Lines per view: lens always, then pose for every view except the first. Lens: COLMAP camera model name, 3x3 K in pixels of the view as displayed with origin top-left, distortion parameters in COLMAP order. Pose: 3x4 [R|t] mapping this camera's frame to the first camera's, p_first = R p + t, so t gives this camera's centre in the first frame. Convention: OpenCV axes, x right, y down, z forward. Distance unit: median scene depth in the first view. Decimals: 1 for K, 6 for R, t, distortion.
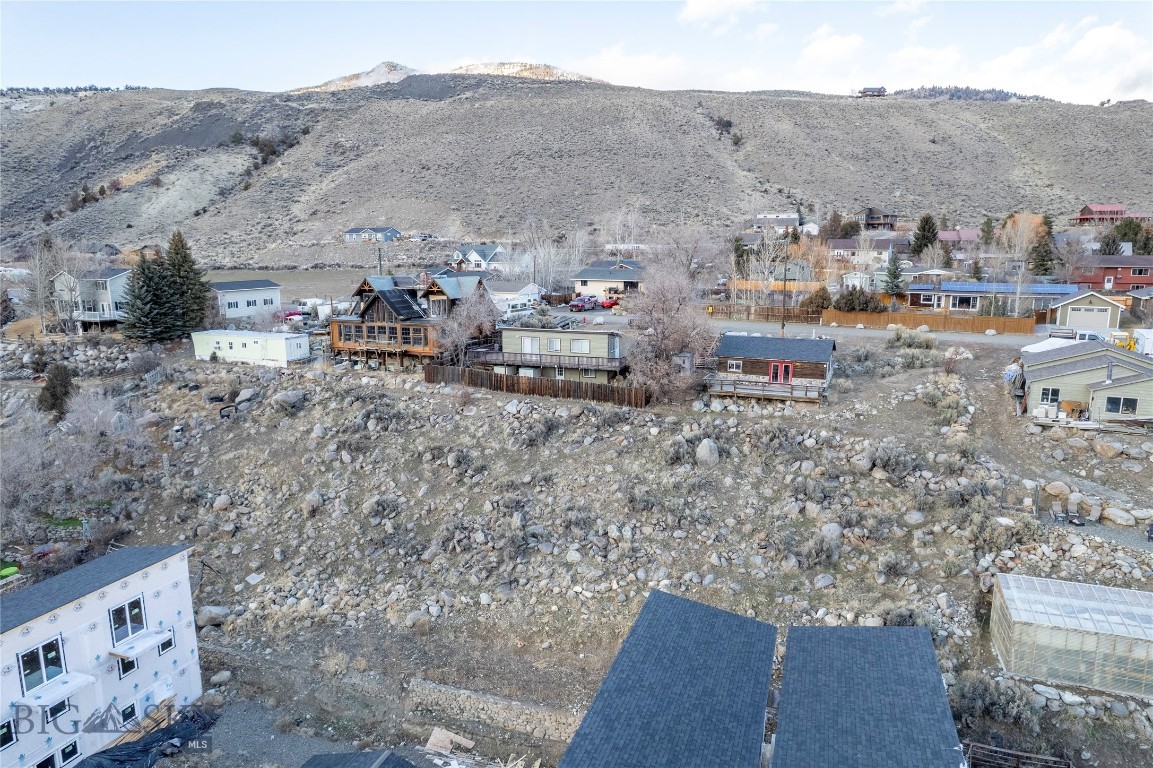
lens RADIAL K [[783.0, 0, 576.5], [0, 783.0, 384.0], [0, 0, 1]] dist [-0.086543, 0.092617]
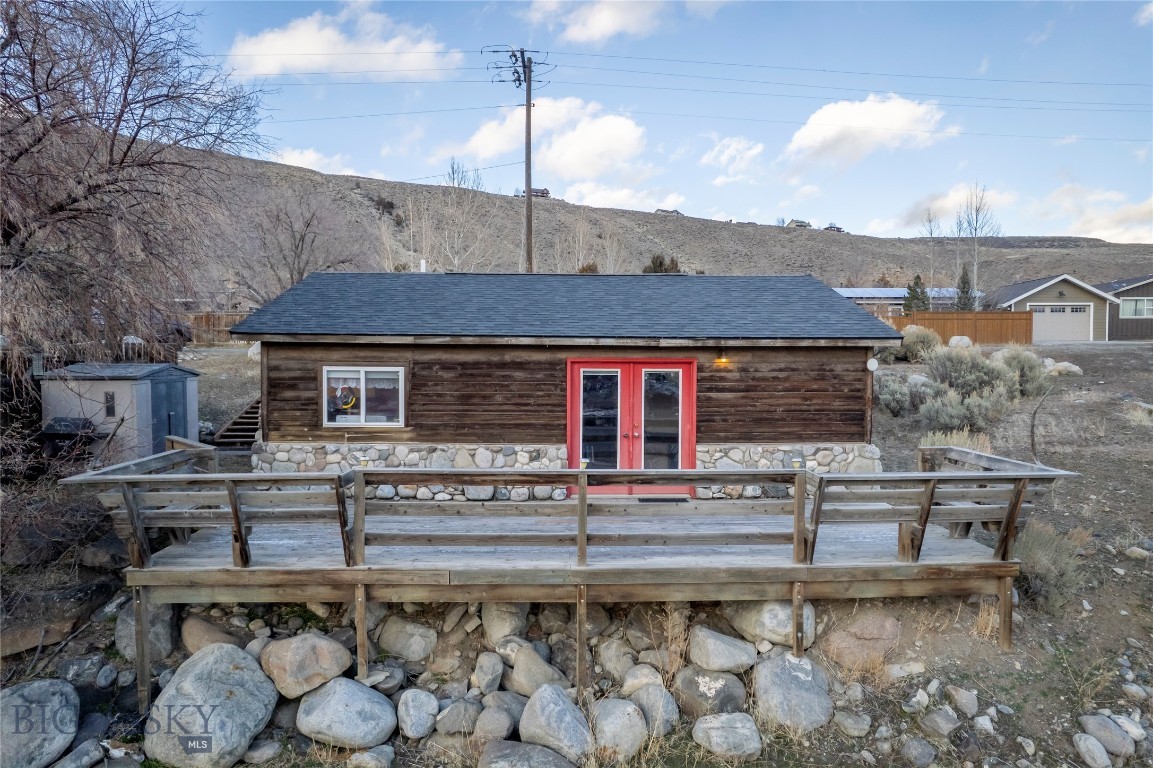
lens RADIAL K [[783.0, 0, 576.5], [0, 783.0, 384.0], [0, 0, 1]] dist [-0.086543, 0.092617]
pose [[0.915297, -0.017999, 0.402377, 0.180304], [0.076239, 0.988684, -0.129197, -0.000726], [-0.395498, 0.148930, 0.906312, 0.842403]]
